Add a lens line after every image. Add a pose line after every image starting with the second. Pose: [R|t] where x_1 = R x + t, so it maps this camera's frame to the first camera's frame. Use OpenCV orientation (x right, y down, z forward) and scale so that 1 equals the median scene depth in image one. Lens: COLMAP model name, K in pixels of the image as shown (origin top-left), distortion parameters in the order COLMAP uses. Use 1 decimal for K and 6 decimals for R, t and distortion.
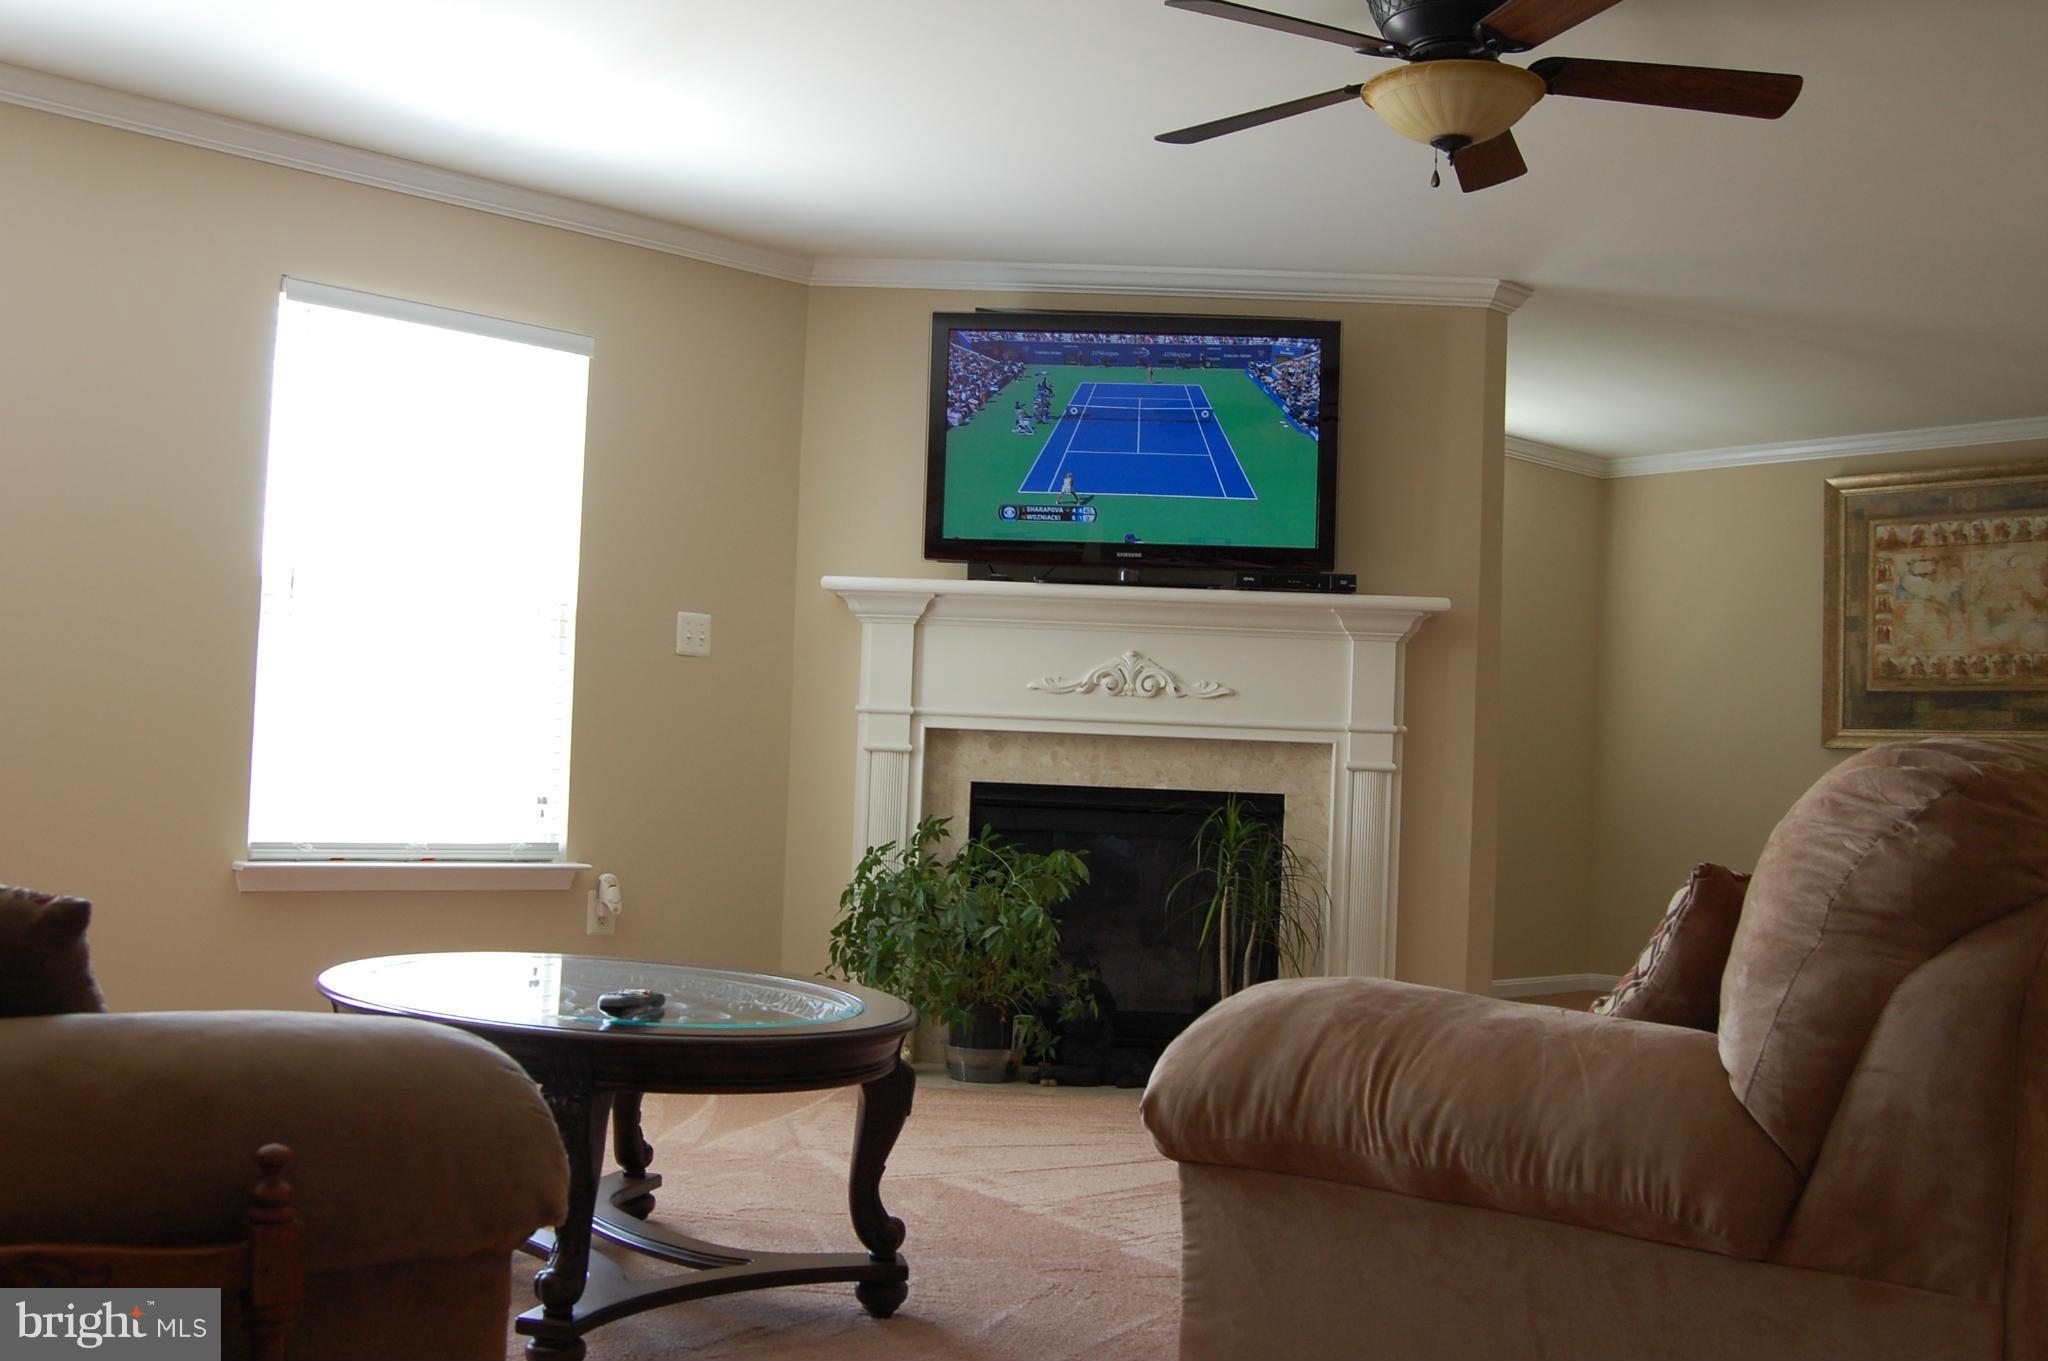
lens RADIAL K [[1887.7, 0, 1024.0], [0, 1887.7, 680.5], [0, 0, 1]] dist [-0.083938, 0.008501]
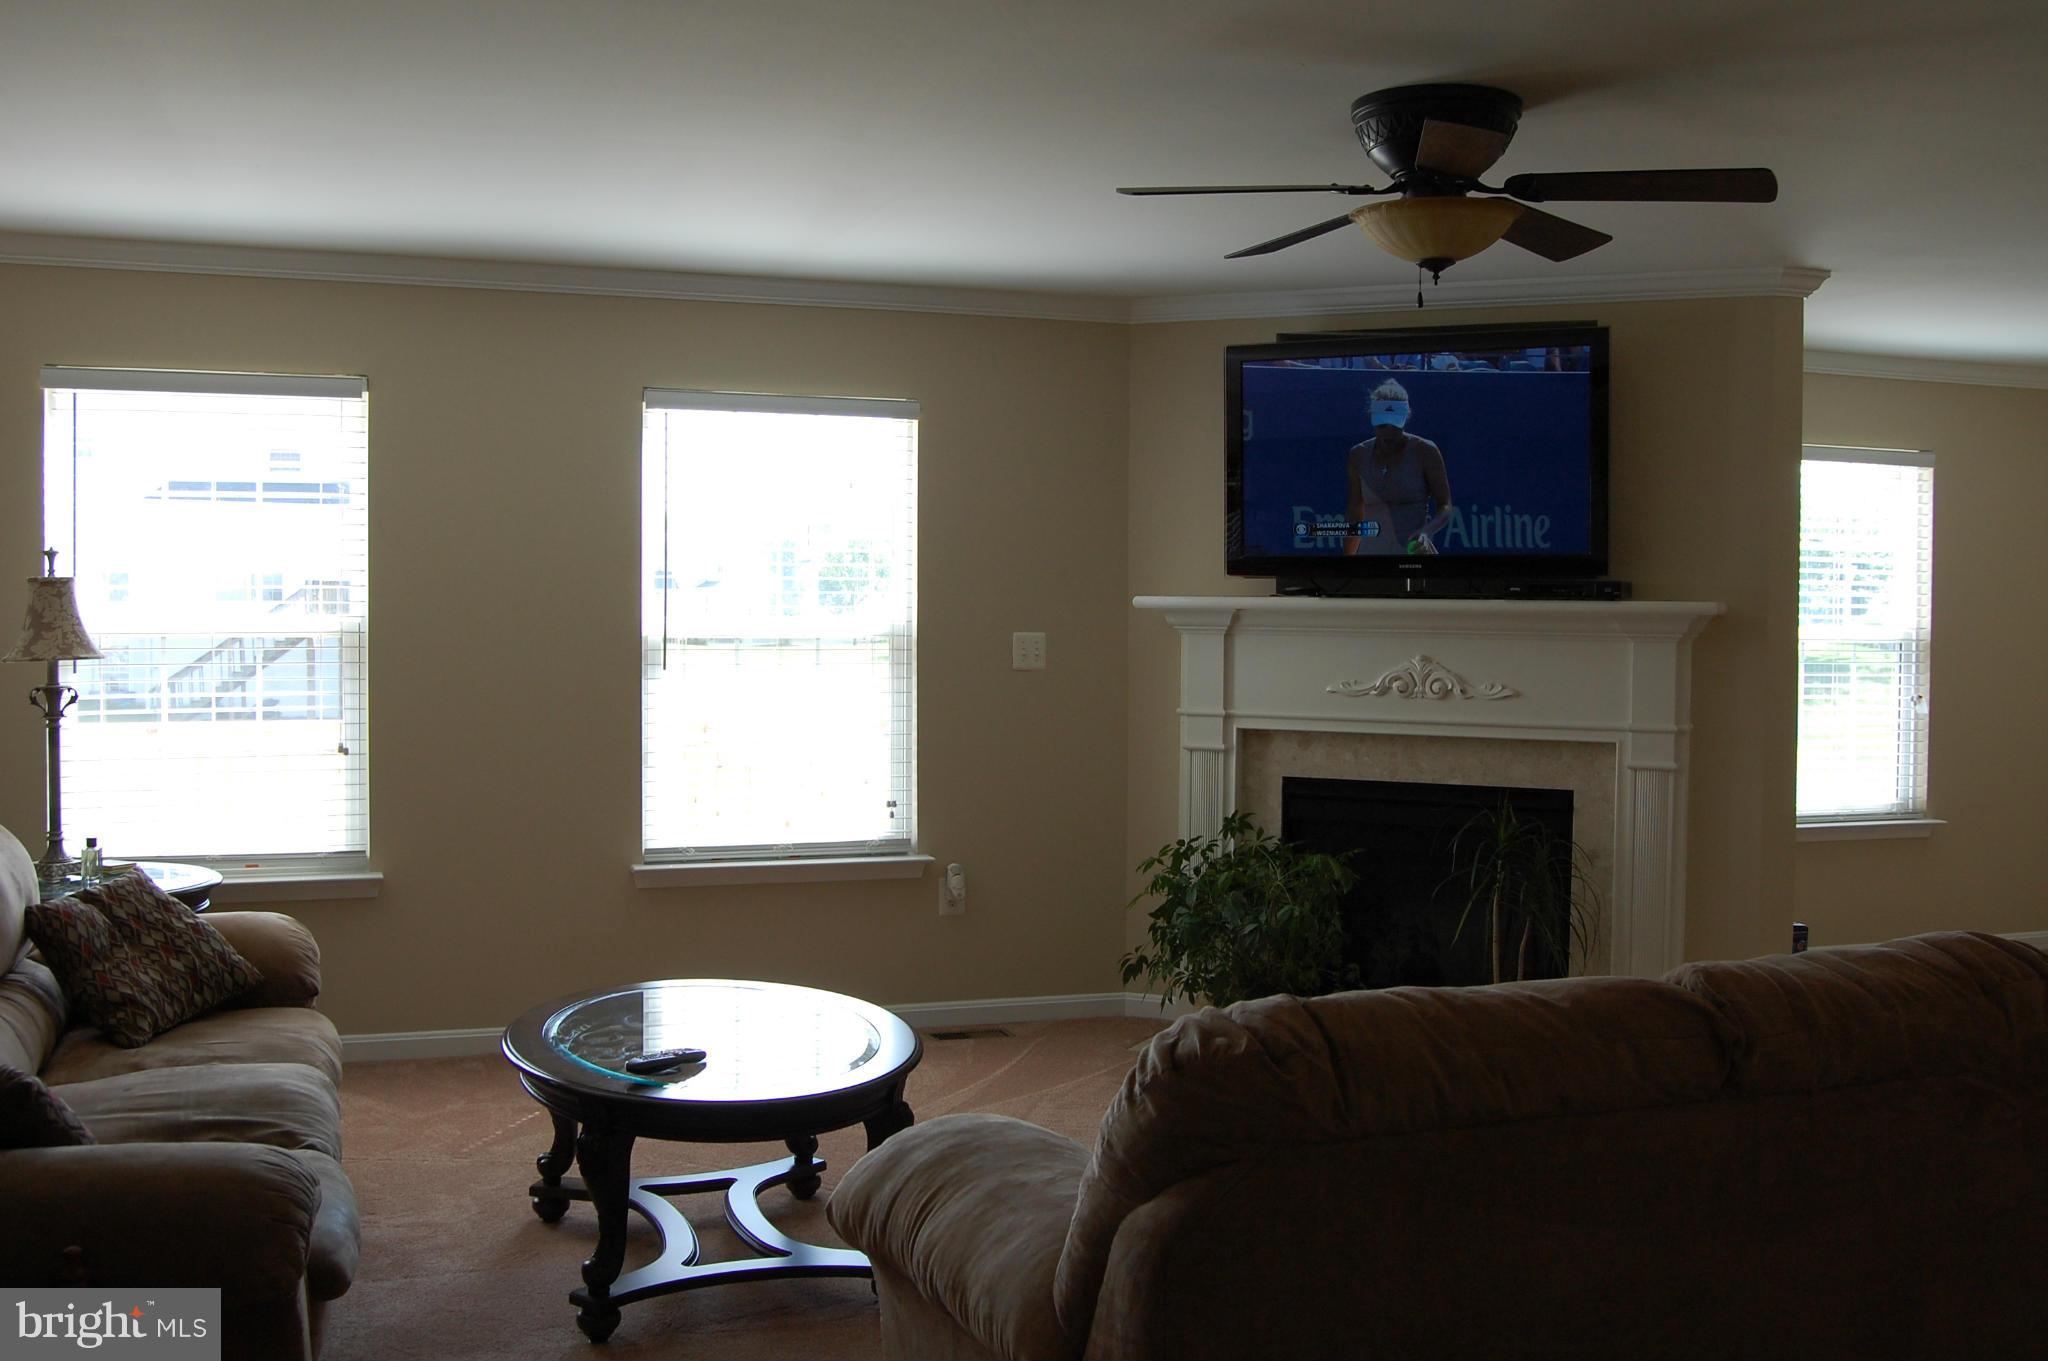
lens RADIAL K [[1859.5, 0, 1024.0], [0, 1859.5, 680.5], [0, 0, 1]] dist [-0.082988, 0.032293]
pose [[0.929168, -0.018558, -0.369191, 0.233777], [0.044032, 0.997185, 0.060694, -0.074547], [0.367026, -0.072651, 0.927369, -0.043126]]
